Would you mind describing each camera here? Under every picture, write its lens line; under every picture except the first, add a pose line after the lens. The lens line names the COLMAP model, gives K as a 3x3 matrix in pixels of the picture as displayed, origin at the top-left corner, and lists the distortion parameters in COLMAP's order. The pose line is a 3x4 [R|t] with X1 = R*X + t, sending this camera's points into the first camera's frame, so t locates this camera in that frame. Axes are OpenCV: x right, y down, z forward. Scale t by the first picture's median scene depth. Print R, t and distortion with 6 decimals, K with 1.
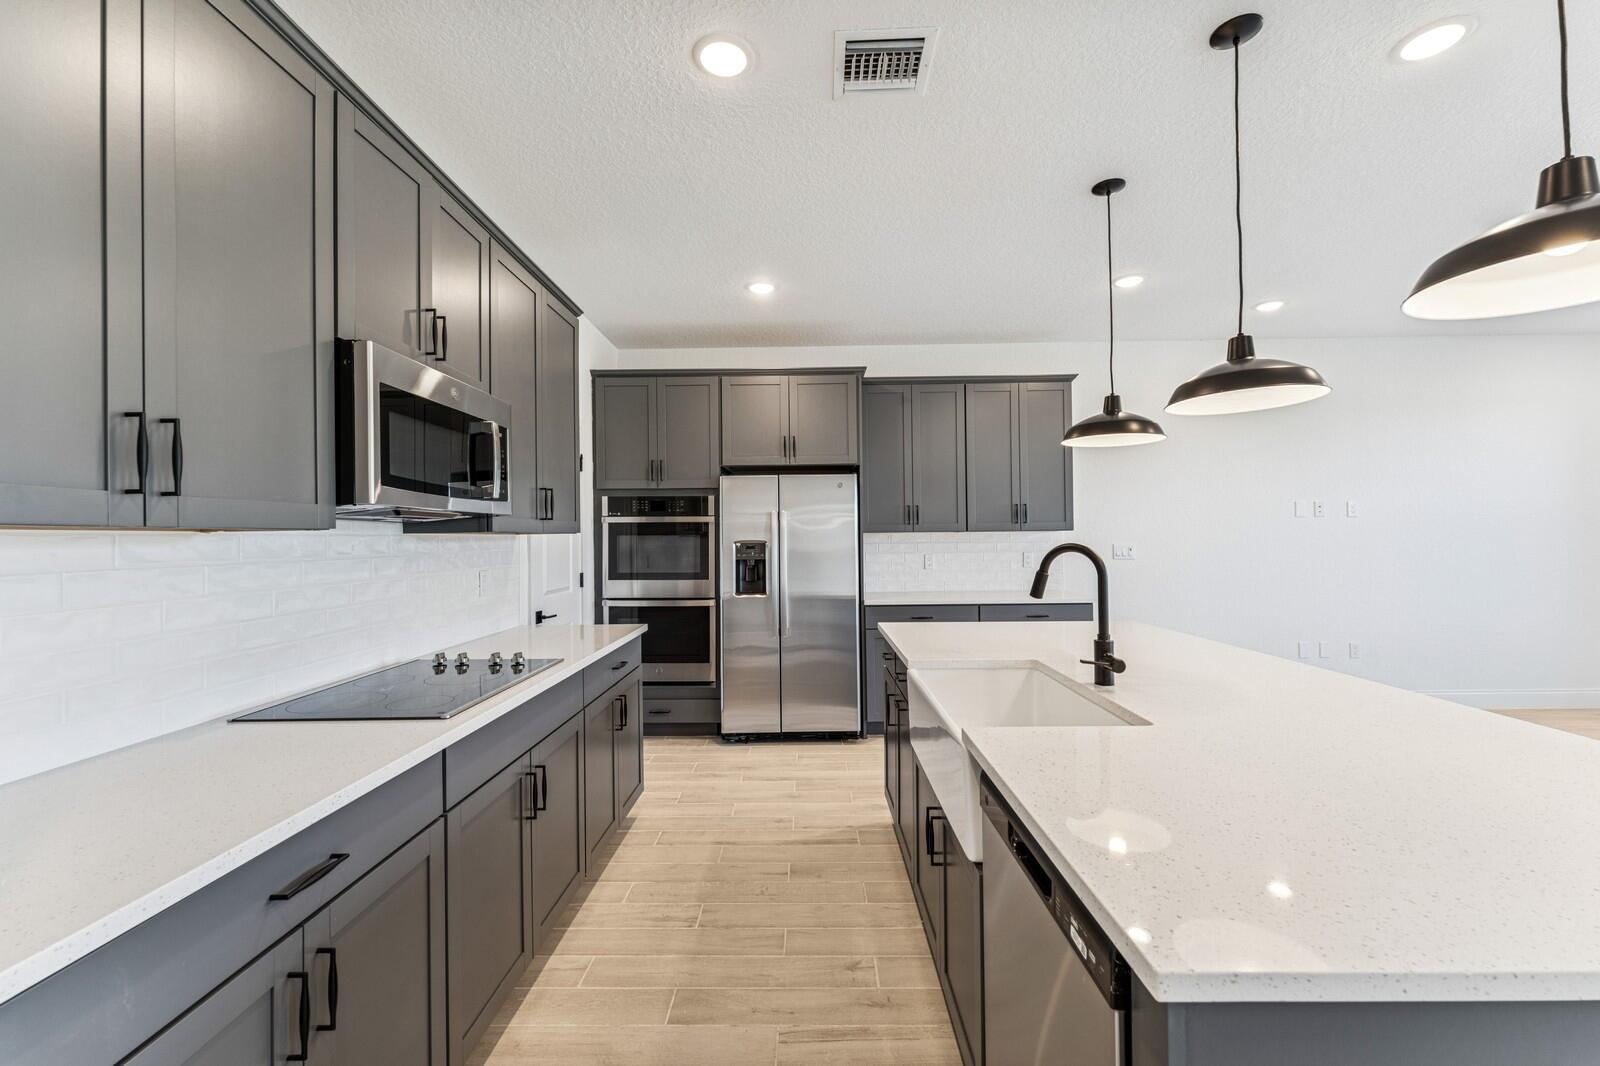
lens RADIAL K [[652.9, 0, 799.9], [0, 652.9, 525.2], [0, 0, 1]] dist [0.004984, -0.000889]
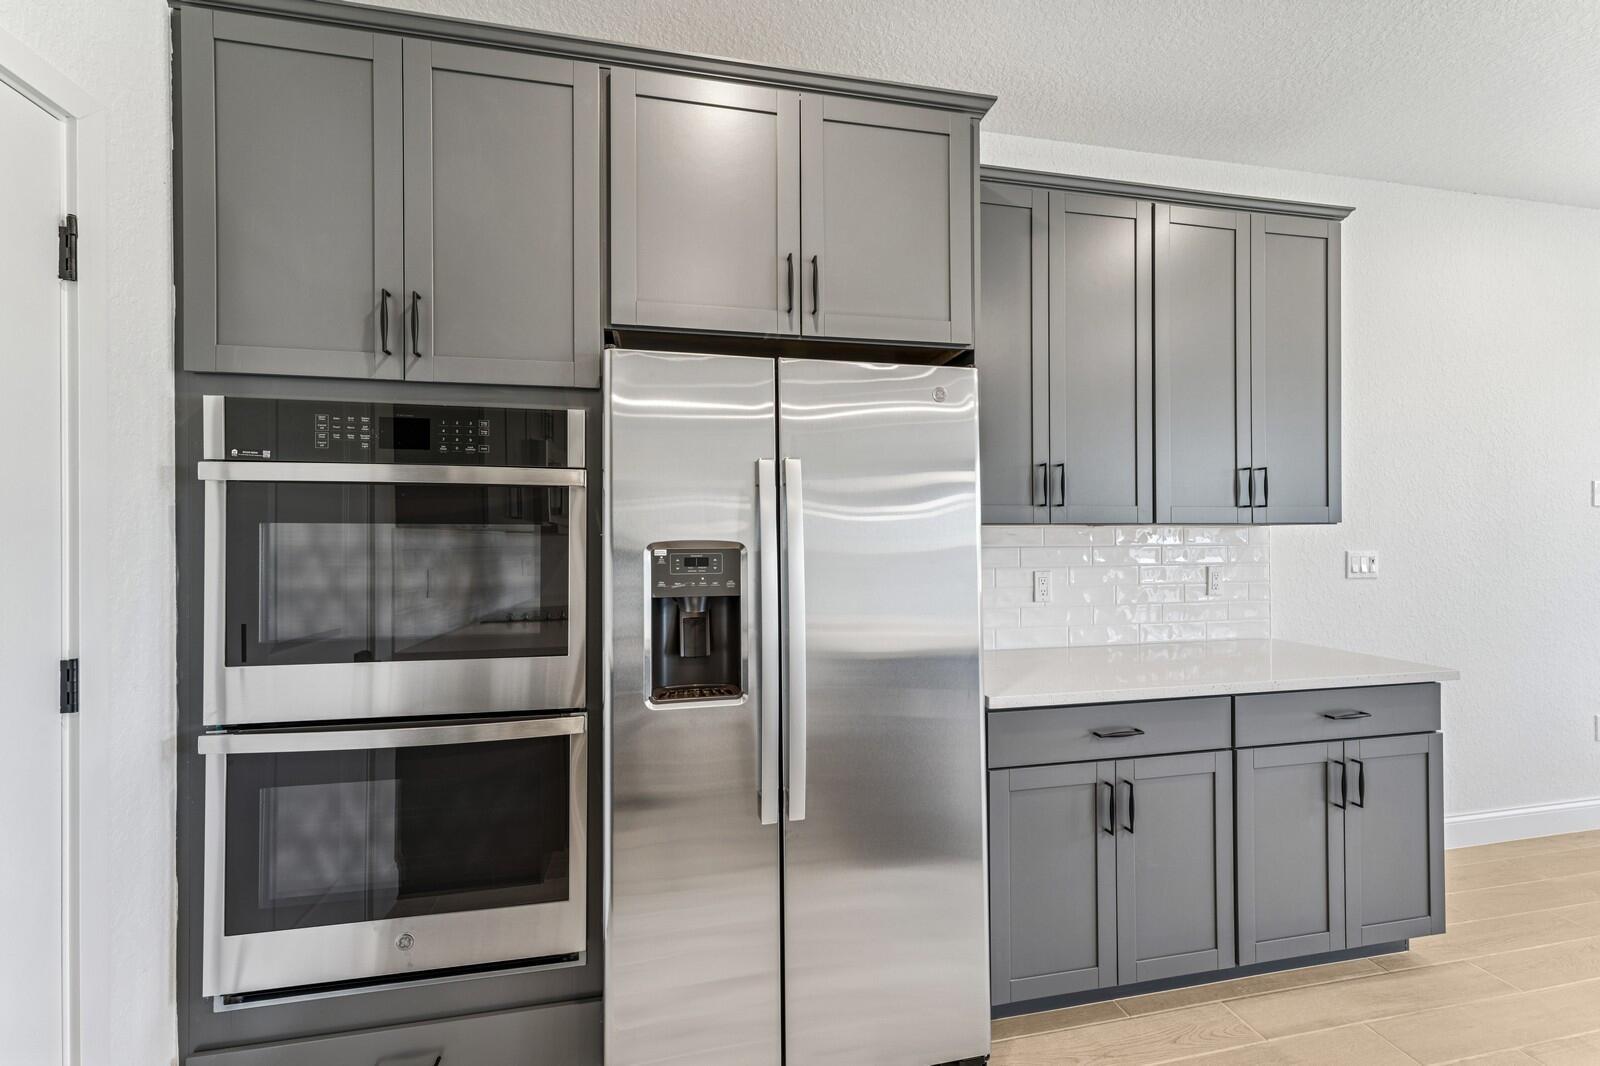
lens RADIAL K [[652.9, 0, 803.3], [0, 652.9, 530.2], [0, 0, 1]] dist [0.004984, -0.000889]
pose [[0.978507, 0.008212, 0.206049, -0.089696], [-0.010941, 0.999867, 0.012109, 0.012647], [-0.205923, -0.014103, 0.978467, 0.640536]]
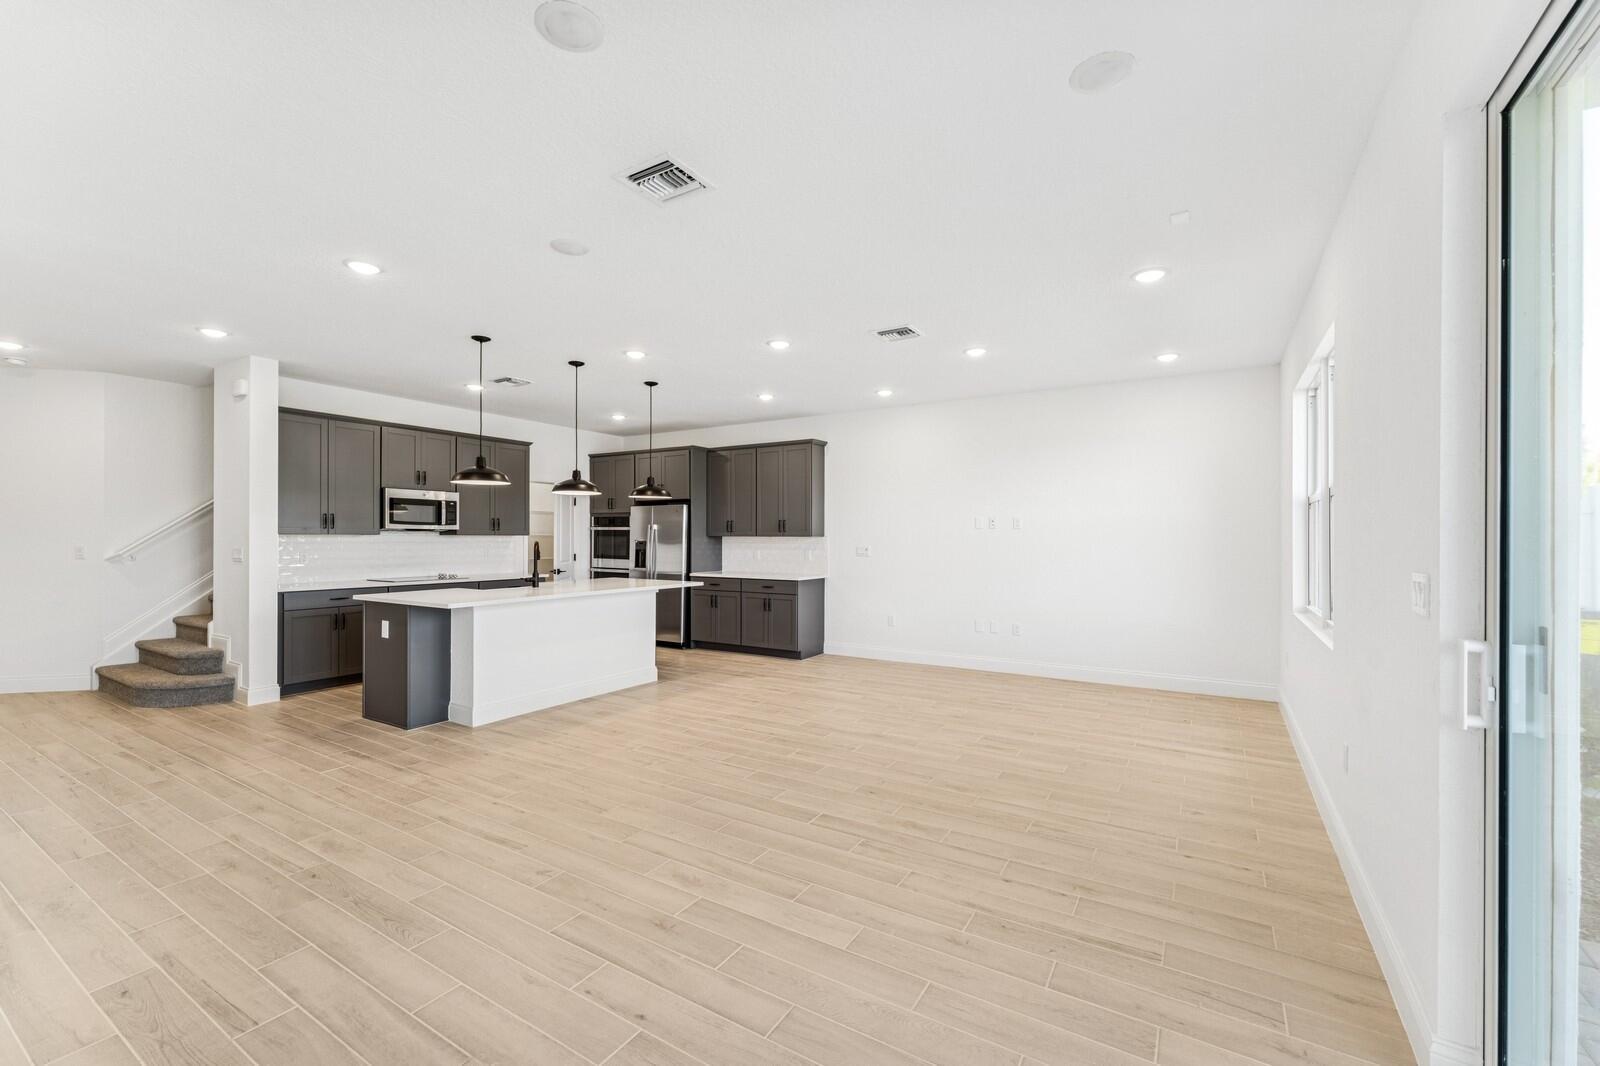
lens RADIAL K [[652.9, 0, 802.6], [0, 652.9, 541.4], [0, 0, 1]] dist [0.004984, -0.000889]
pose [[0.856268, 0.016196, -0.516278, 1.316074], [-0.003177, 0.999655, 0.026092, -0.023258], [0.516522, -0.020702, 0.856023, -0.409209]]
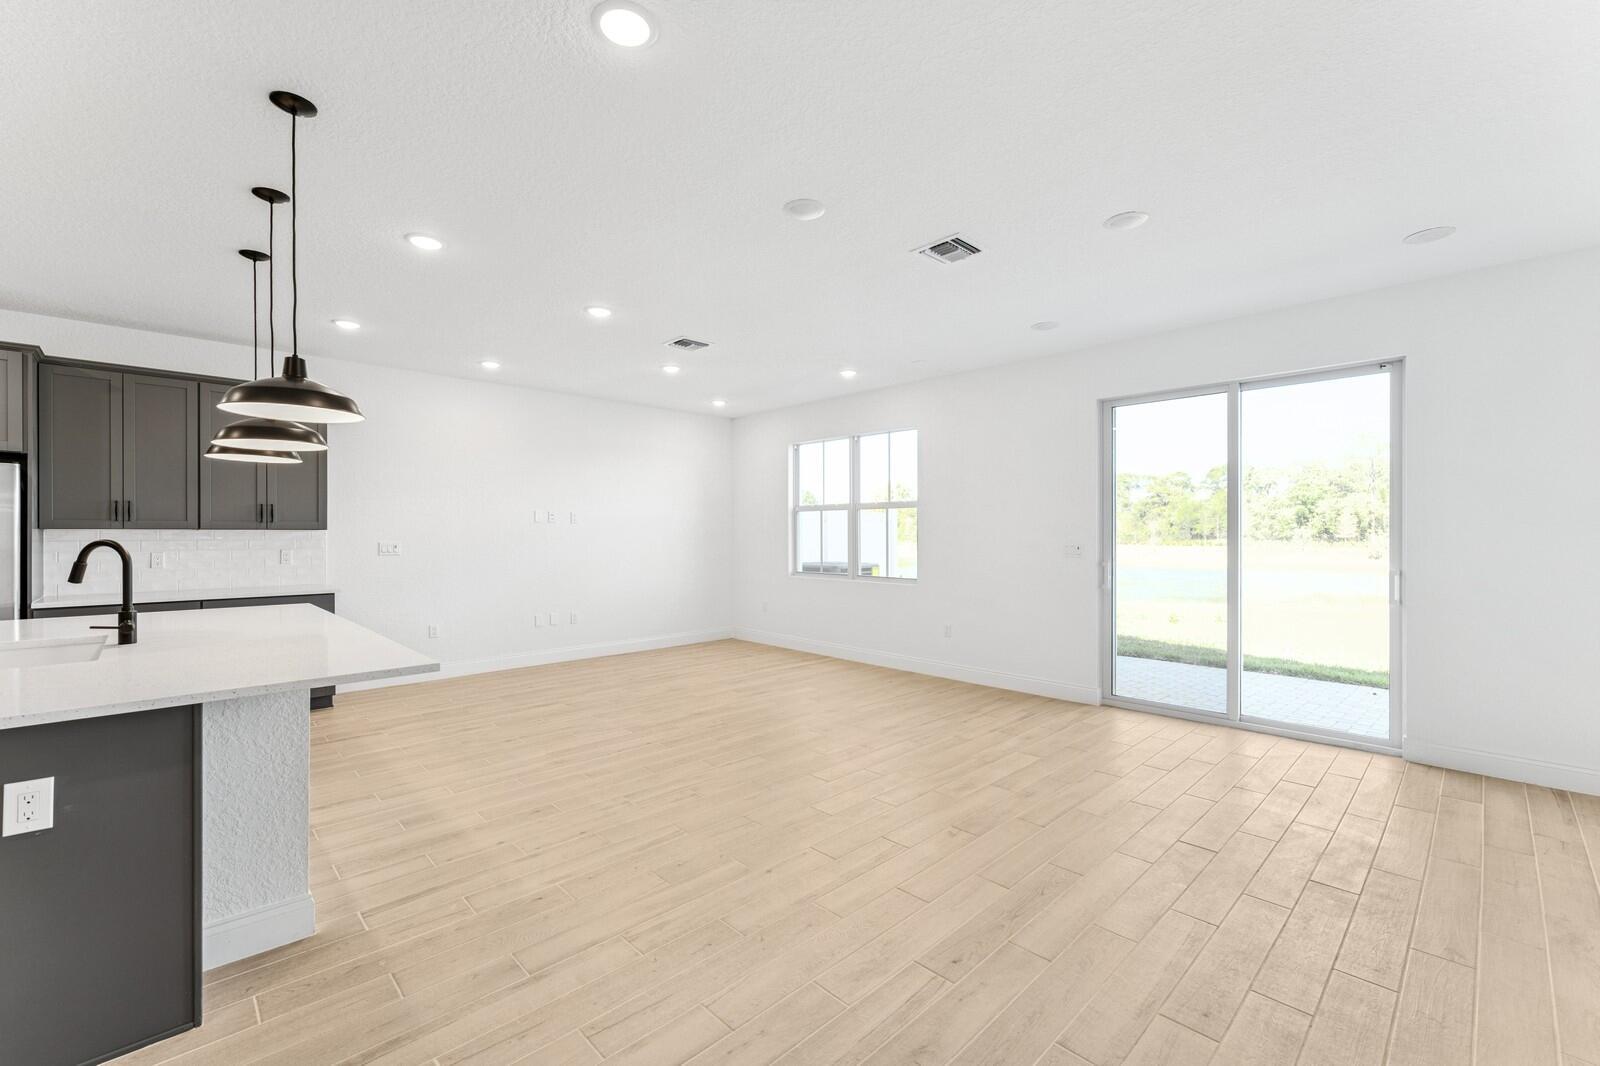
lens RADIAL K [[652.9, 0, 790.7], [0, 652.9, 541.8], [0, 0, 1]] dist [0.004984, -0.000889]
pose [[0.729363, 0.002759, 0.684121, 0.246062], [-0.020548, 0.999629, 0.017875, -0.008072], [-0.683818, -0.027094, 0.729149, -0.387790]]
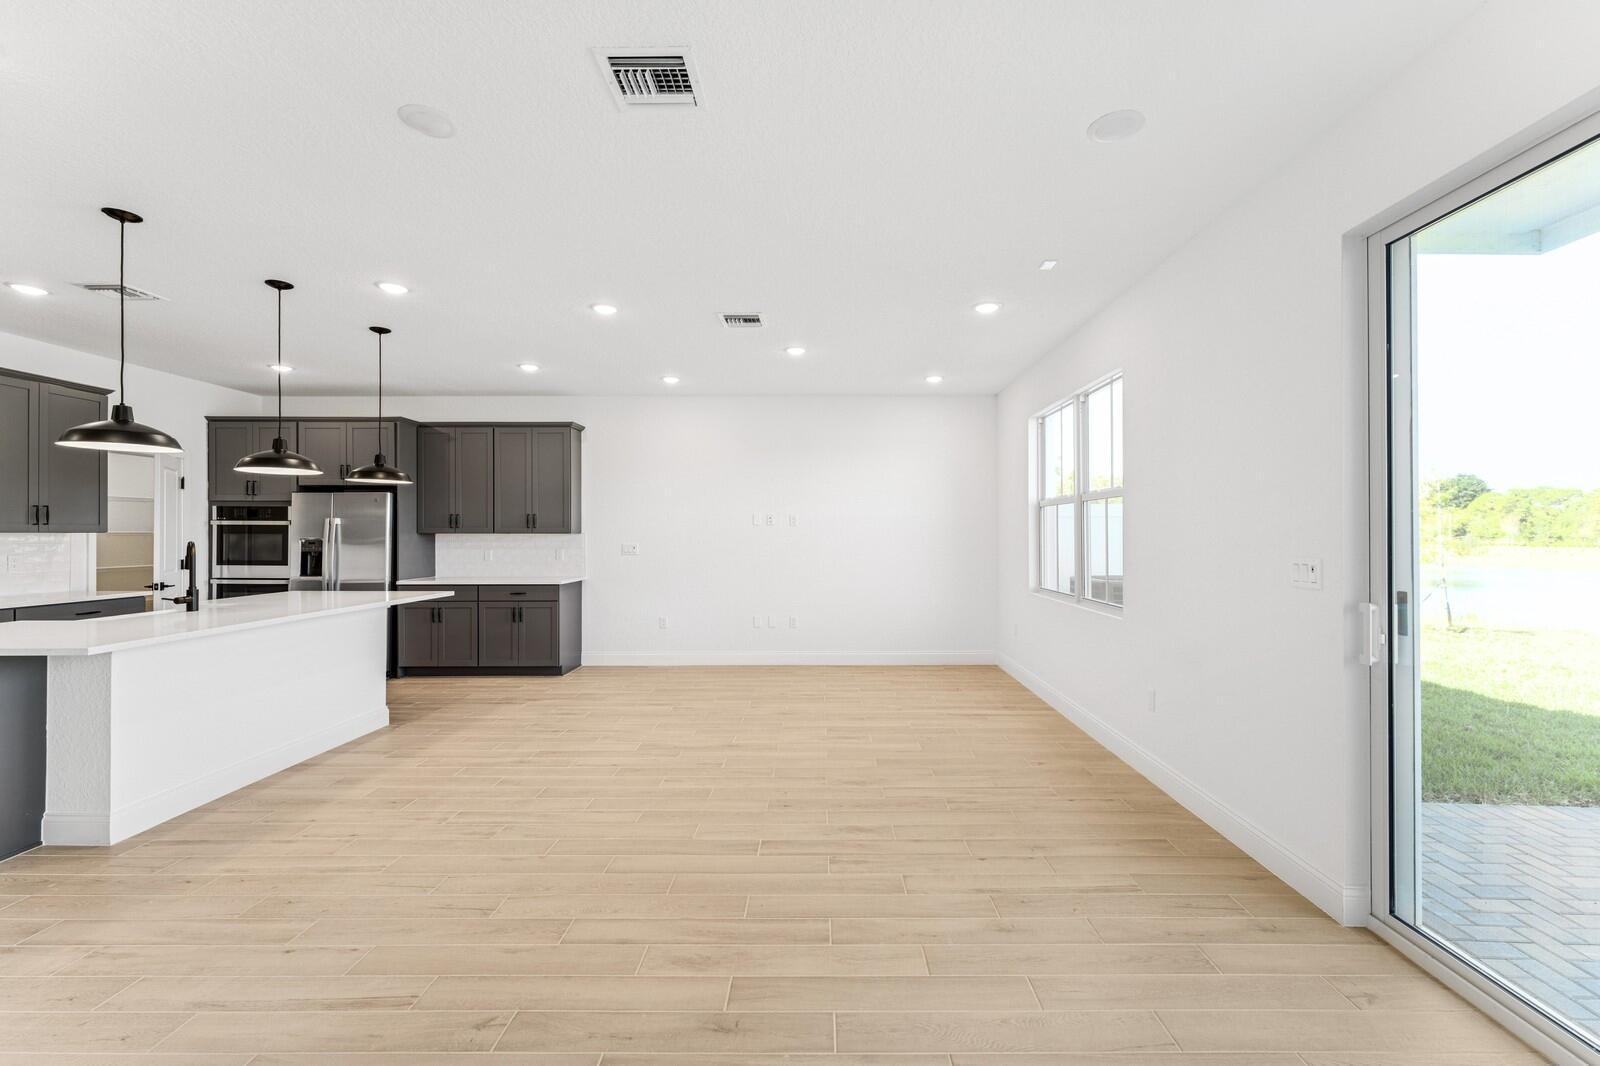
lens RADIAL K [[652.9, 0, 816.8], [0, 652.9, 532.8], [0, 0, 1]] dist [0.004984, -0.000889]
pose [[0.999948, 0.010142, 0.001244, 1.014764], [-0.010158, 0.999850, 0.014035, -0.019556], [-0.001102, -0.014046, 0.999901, -0.431891]]
